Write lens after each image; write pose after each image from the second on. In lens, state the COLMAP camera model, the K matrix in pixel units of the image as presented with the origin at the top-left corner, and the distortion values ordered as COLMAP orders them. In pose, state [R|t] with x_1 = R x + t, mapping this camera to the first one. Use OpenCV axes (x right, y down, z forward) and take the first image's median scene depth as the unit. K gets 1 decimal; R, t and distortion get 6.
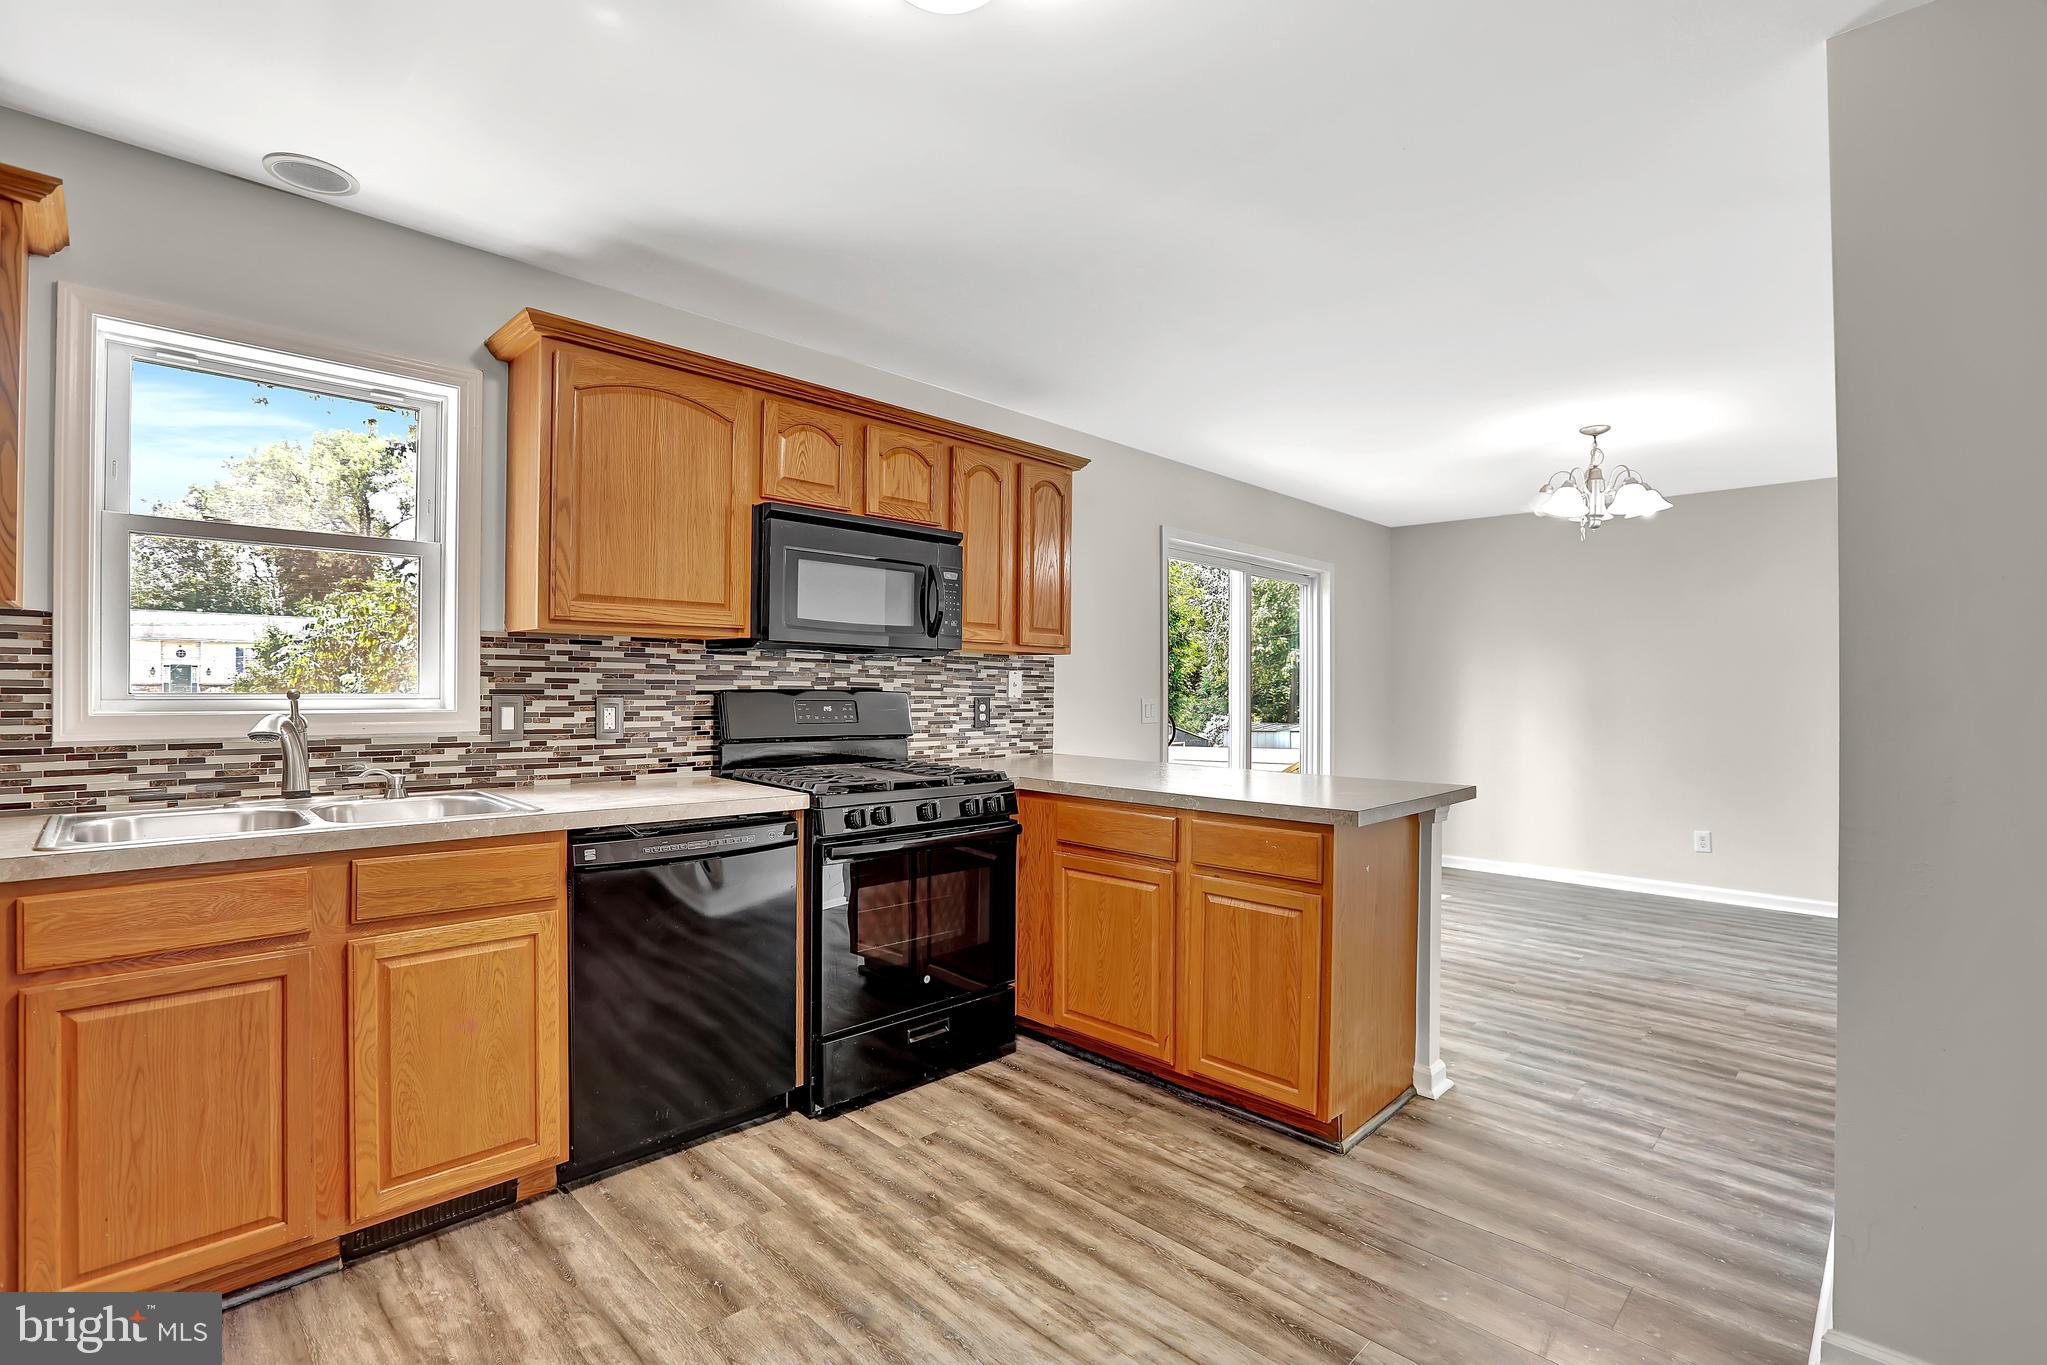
lens RADIAL K [[912.0, 0, 1028.5], [0, 912.0, 709.4], [0, 0, 1]] dist [-0.061103, 0.028712]
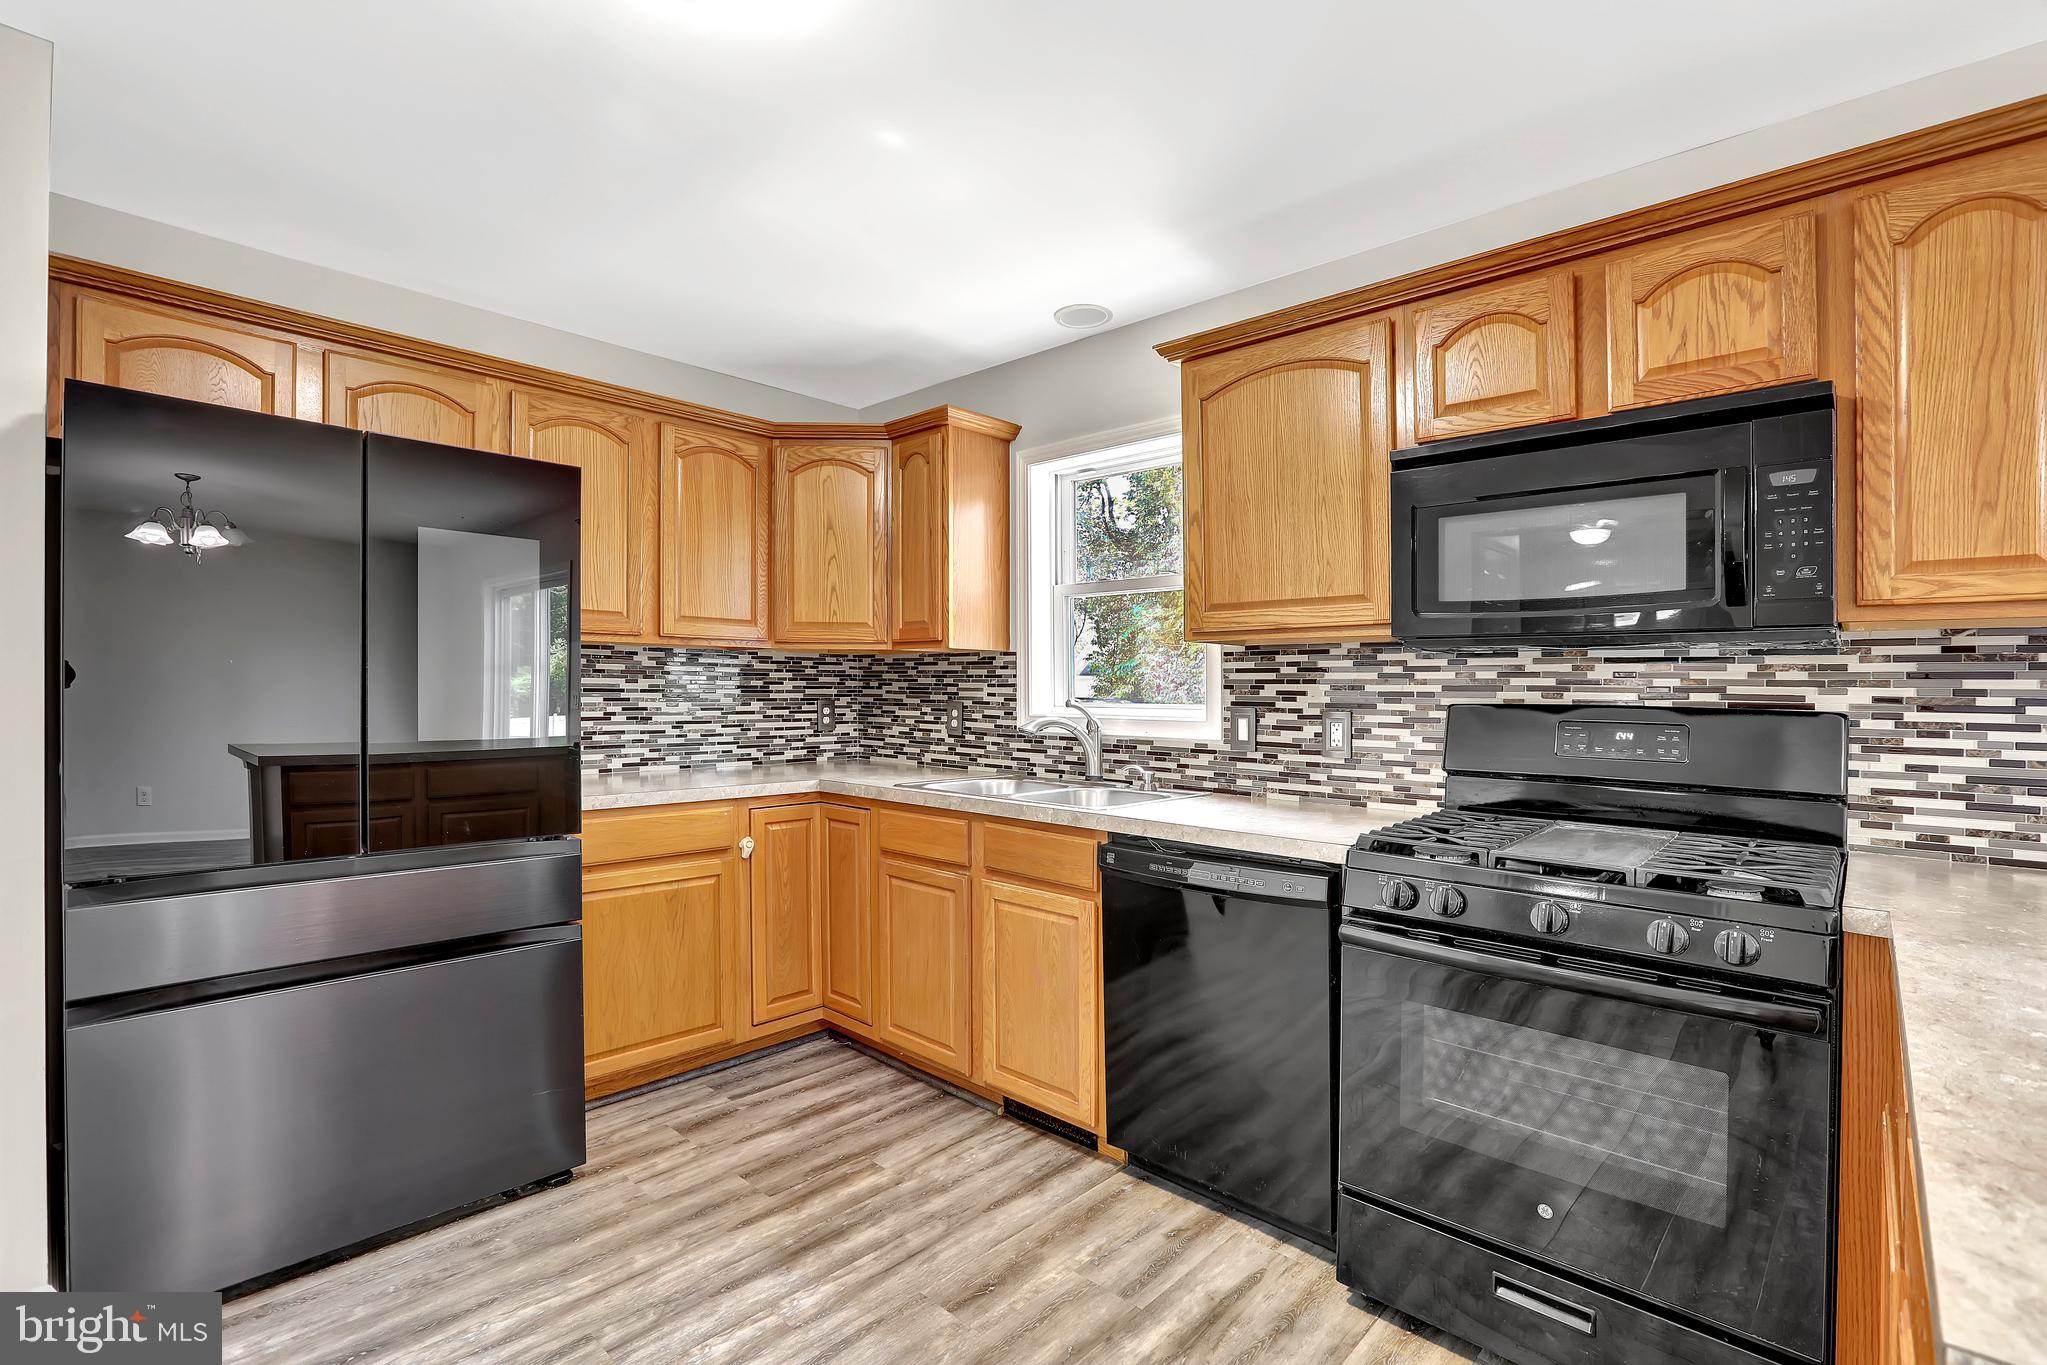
lens RADIAL K [[924.7, 0, 987.8], [0, 924.7, 702.8], [0, 0, 1]] dist [-0.078482, 0.039655]
pose [[0.023882, 0.001666, -0.999713, 0.463706], [-0.034256, 0.999413, 0.000847, -0.011258], [0.999128, 0.034226, 0.023925, 0.659880]]
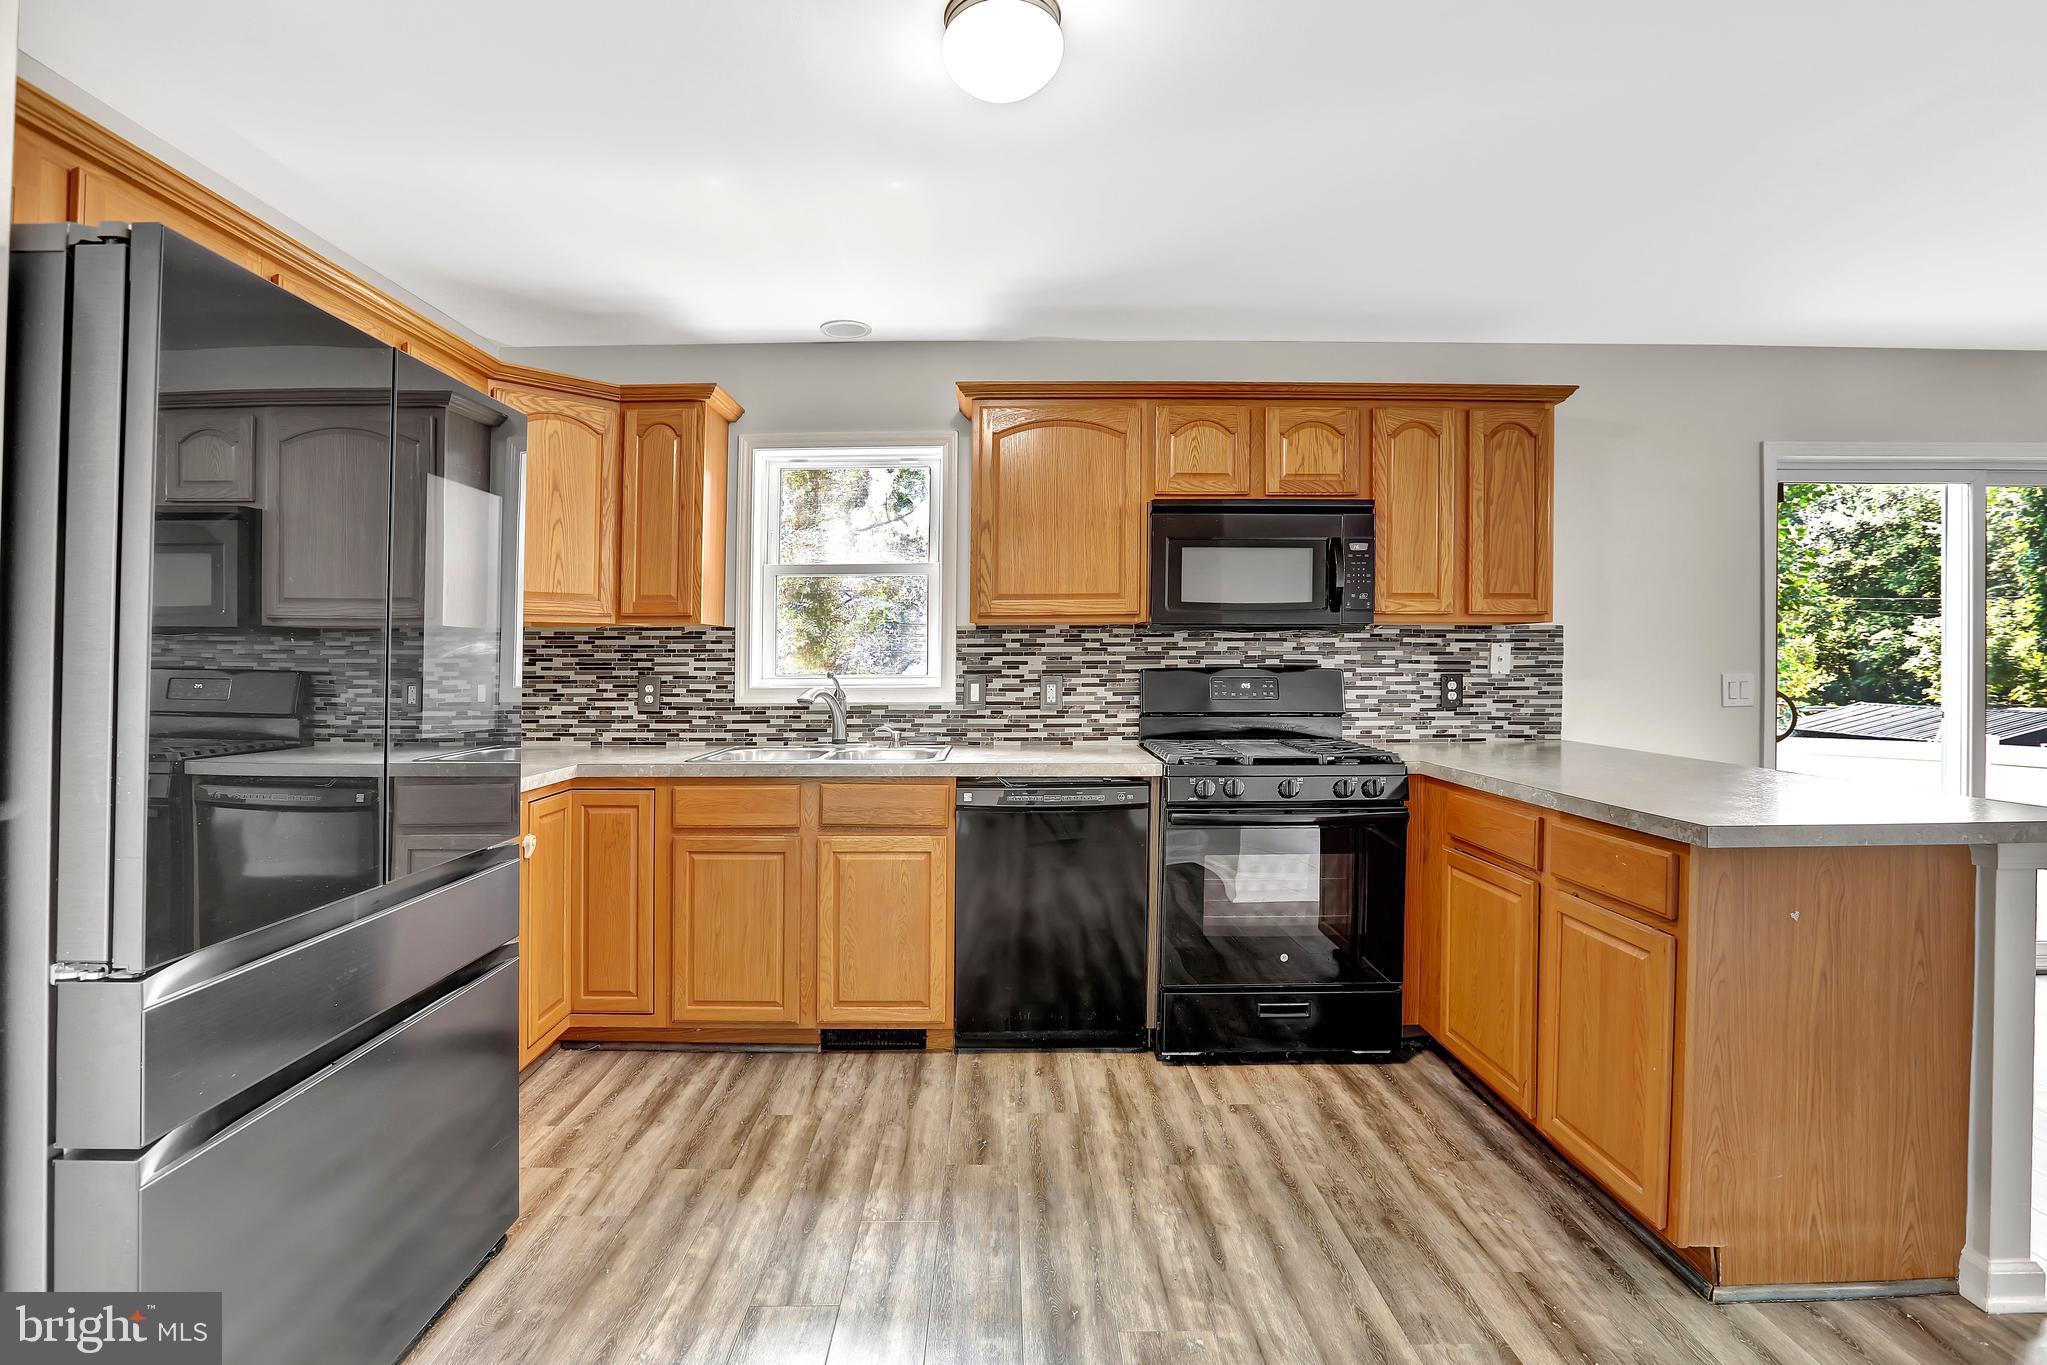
lens RADIAL K [[949.1, 0, 1023.5], [0, 949.1, 682.5], [0, 0, 1]] dist [-0.035246, 0.010576]
pose [[0.707674, -0.000612, -0.706539, 0.436800], [-0.003872, 0.999981, -0.004745, 0.001945], [0.706528, 0.006094, 0.707658, 0.067168]]
